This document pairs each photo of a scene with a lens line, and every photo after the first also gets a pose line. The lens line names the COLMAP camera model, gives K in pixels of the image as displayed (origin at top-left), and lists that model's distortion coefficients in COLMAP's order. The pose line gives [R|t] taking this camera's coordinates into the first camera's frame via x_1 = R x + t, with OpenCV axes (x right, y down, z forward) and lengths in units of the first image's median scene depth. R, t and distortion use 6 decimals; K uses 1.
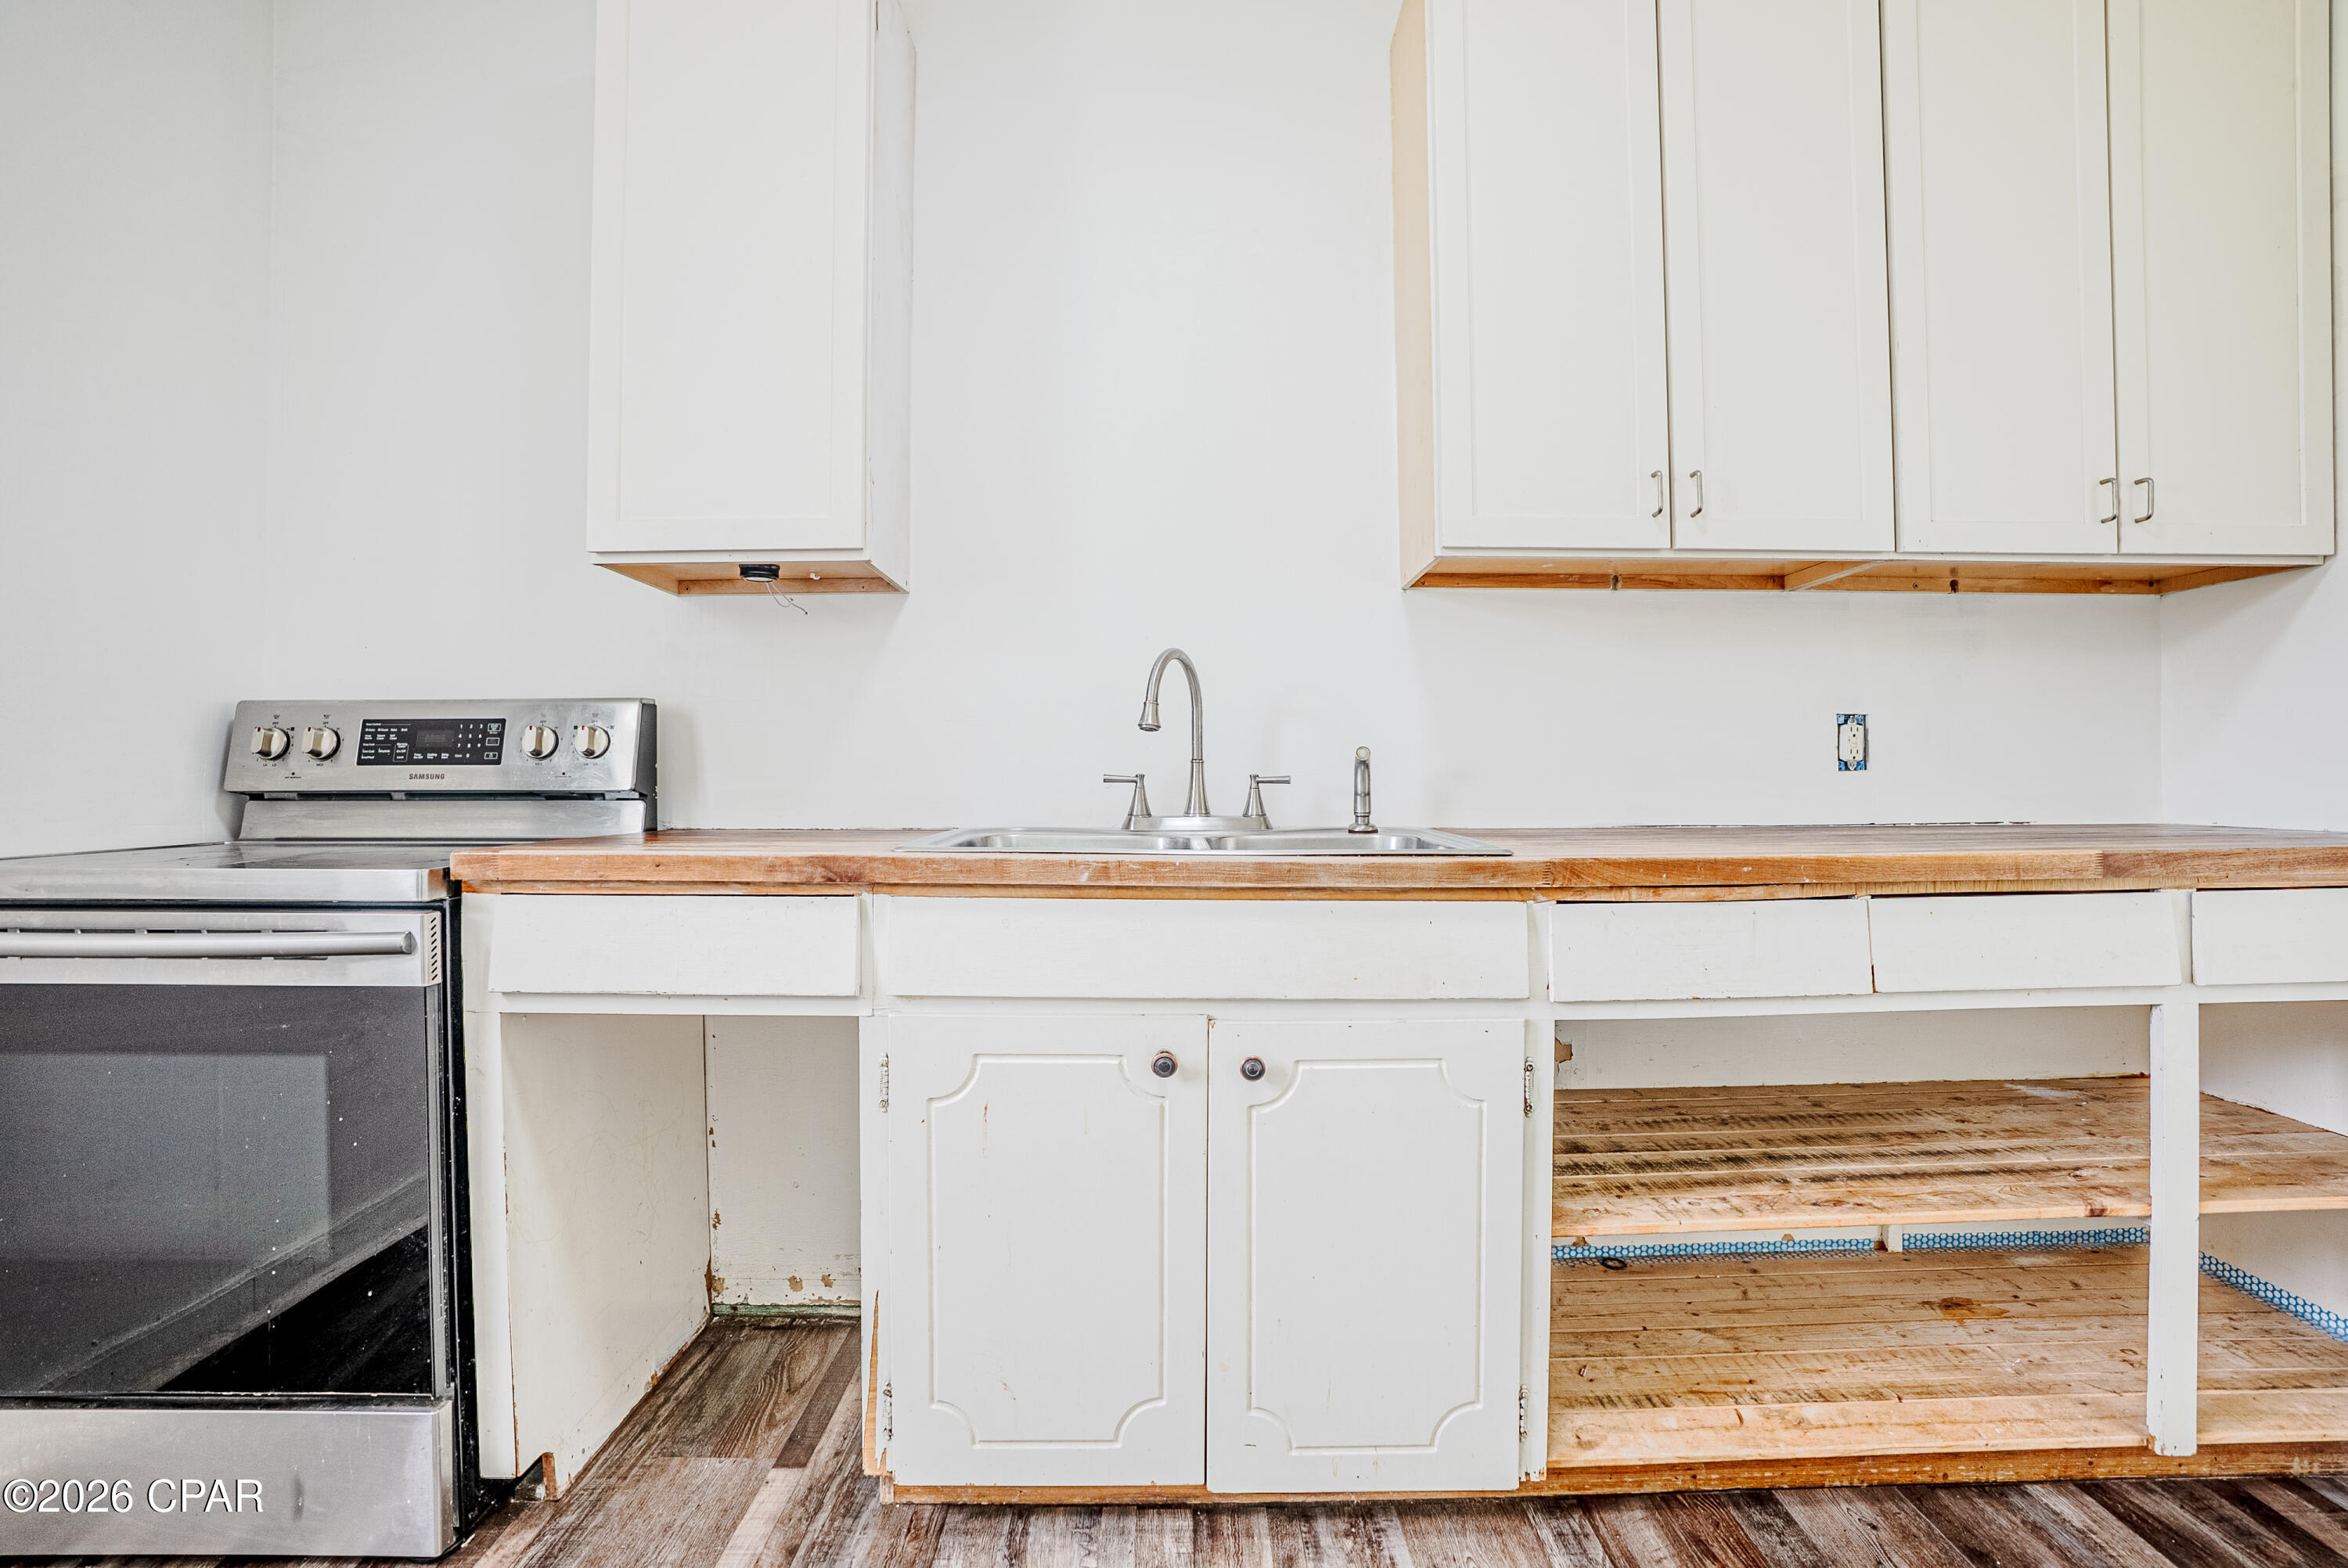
lens RADIAL K [[1097.8, 0, 1180.3], [0, 1097.8, 777.0], [0, 0, 1]] dist [-0.066539, 0.026025]
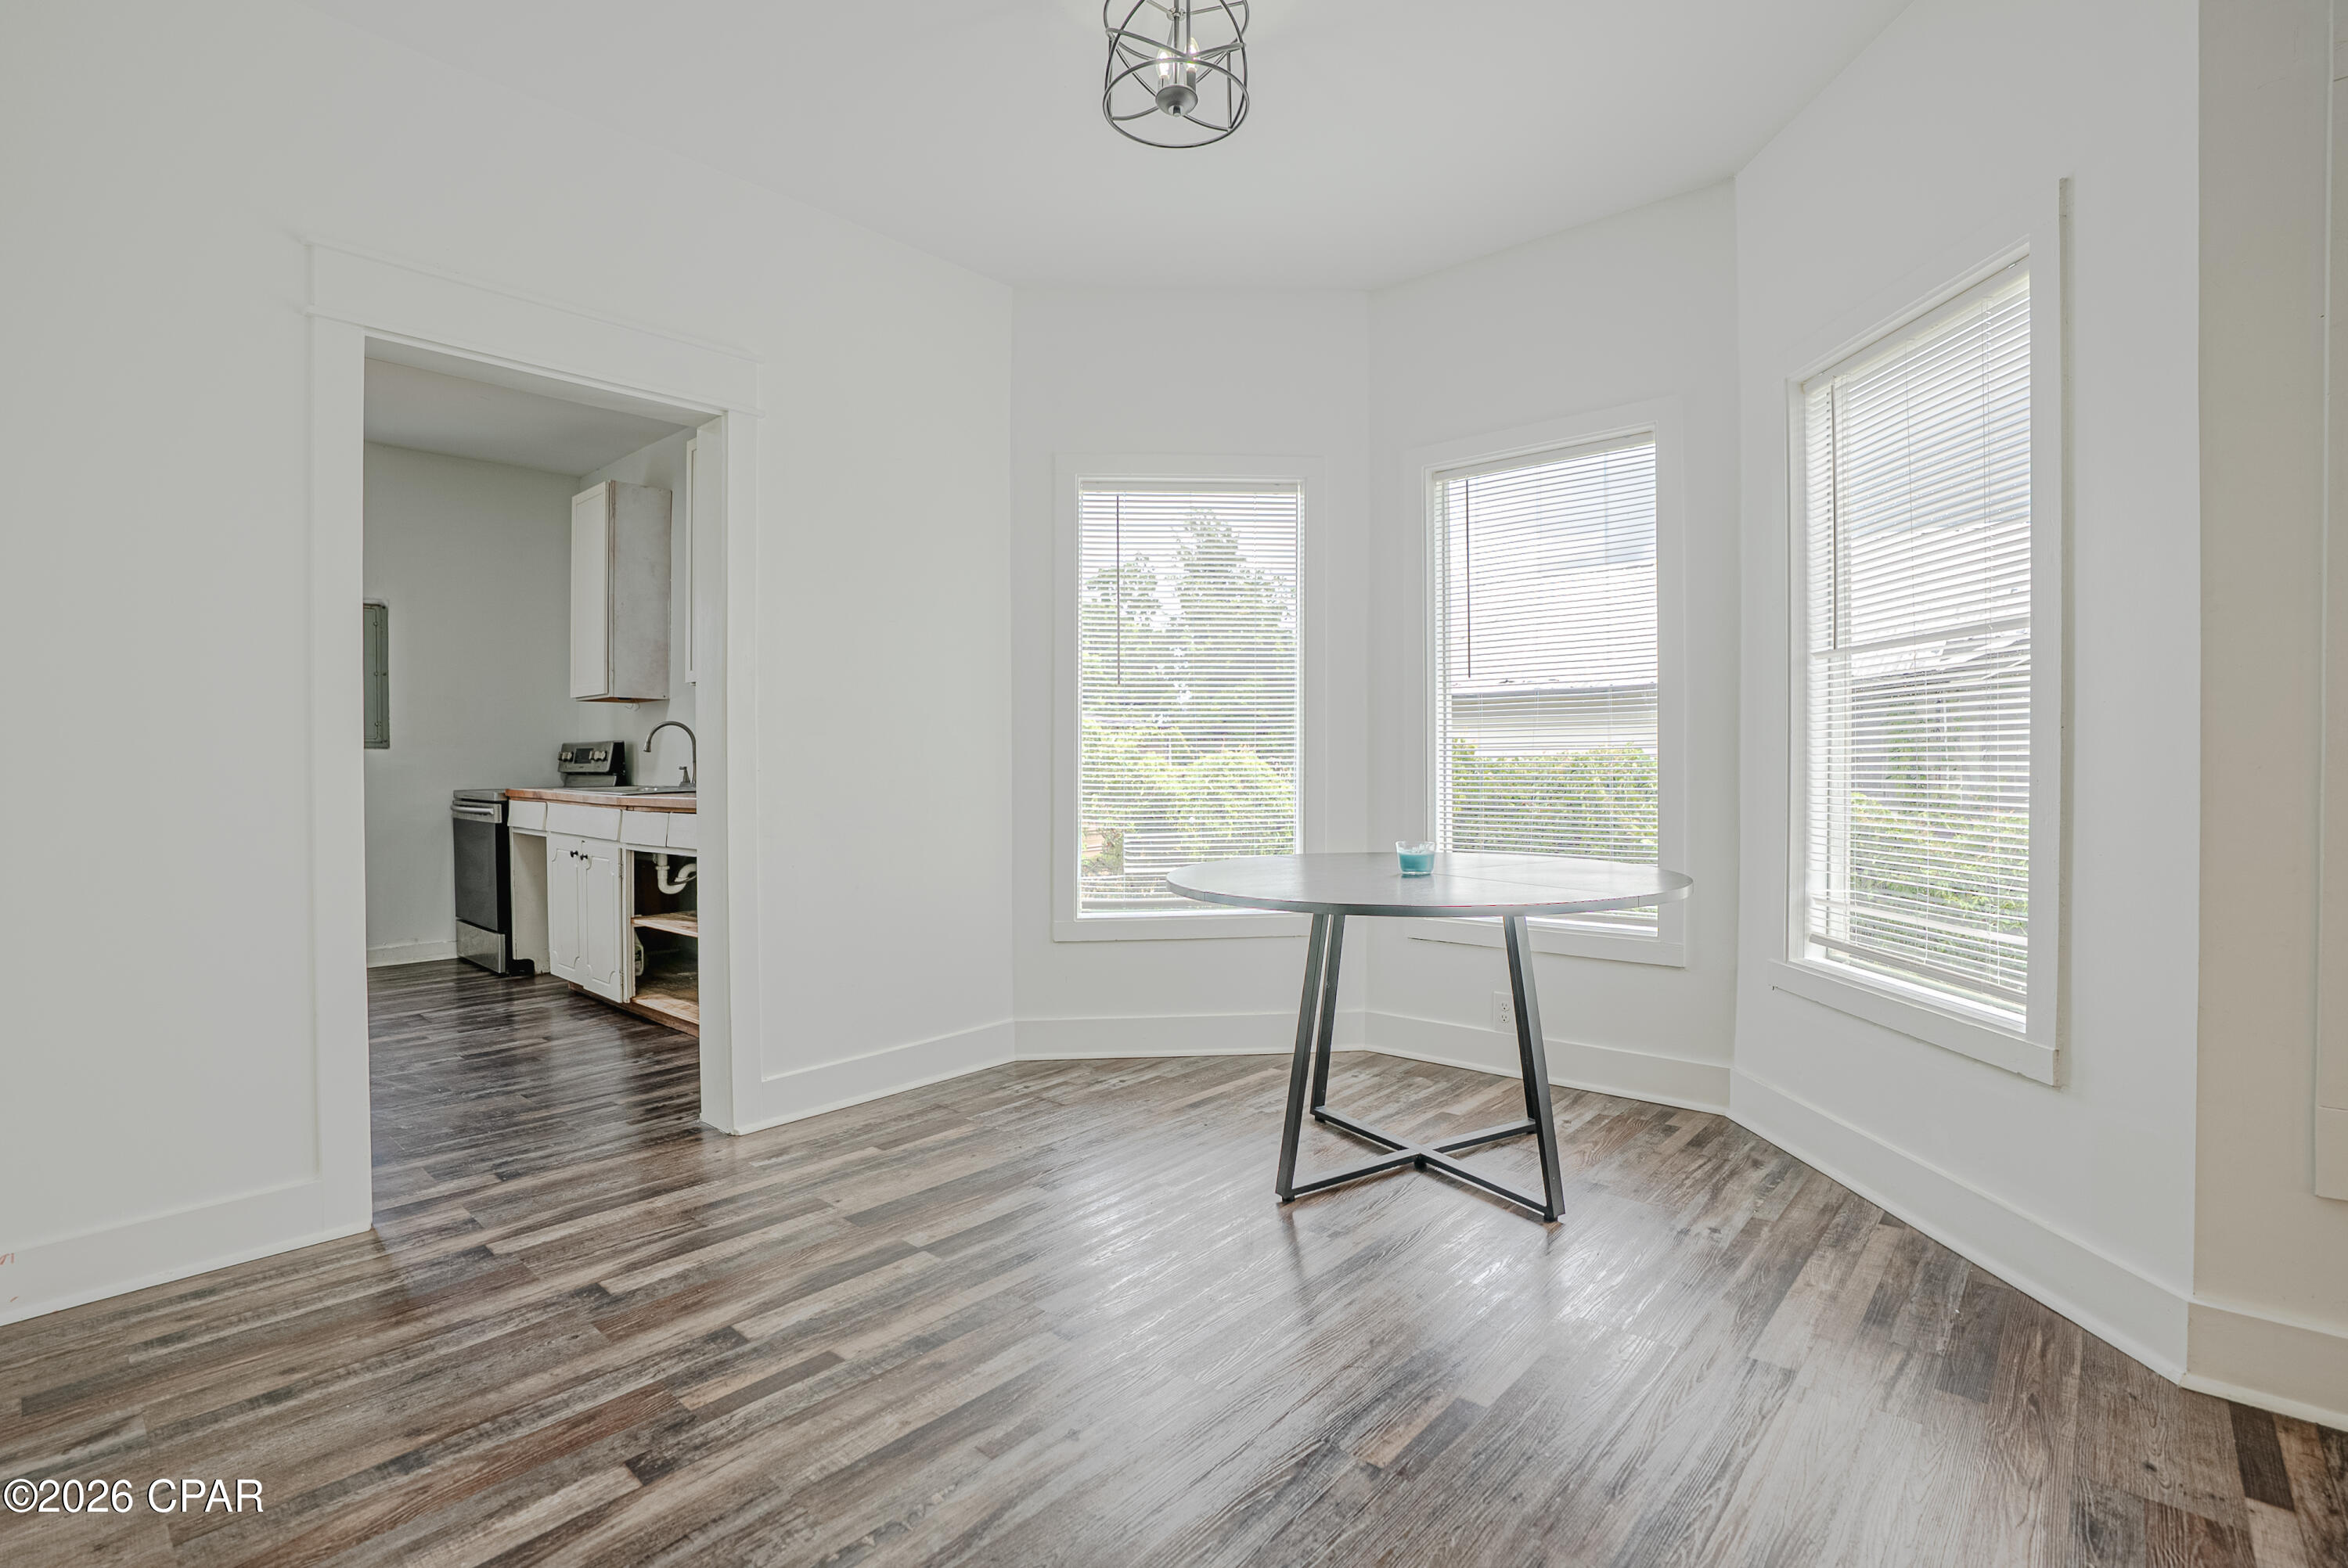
lens RADIAL K [[1097.8, 0, 1180.3], [0, 1097.8, 777.0], [0, 0, 1]] dist [-0.066539, 0.026025]
pose [[0.742179, 0.008162, -0.670152, 3.175824], [0.003038, 0.999875, 0.015542, -0.017732], [0.670194, -0.013571, 0.742062, -0.182531]]
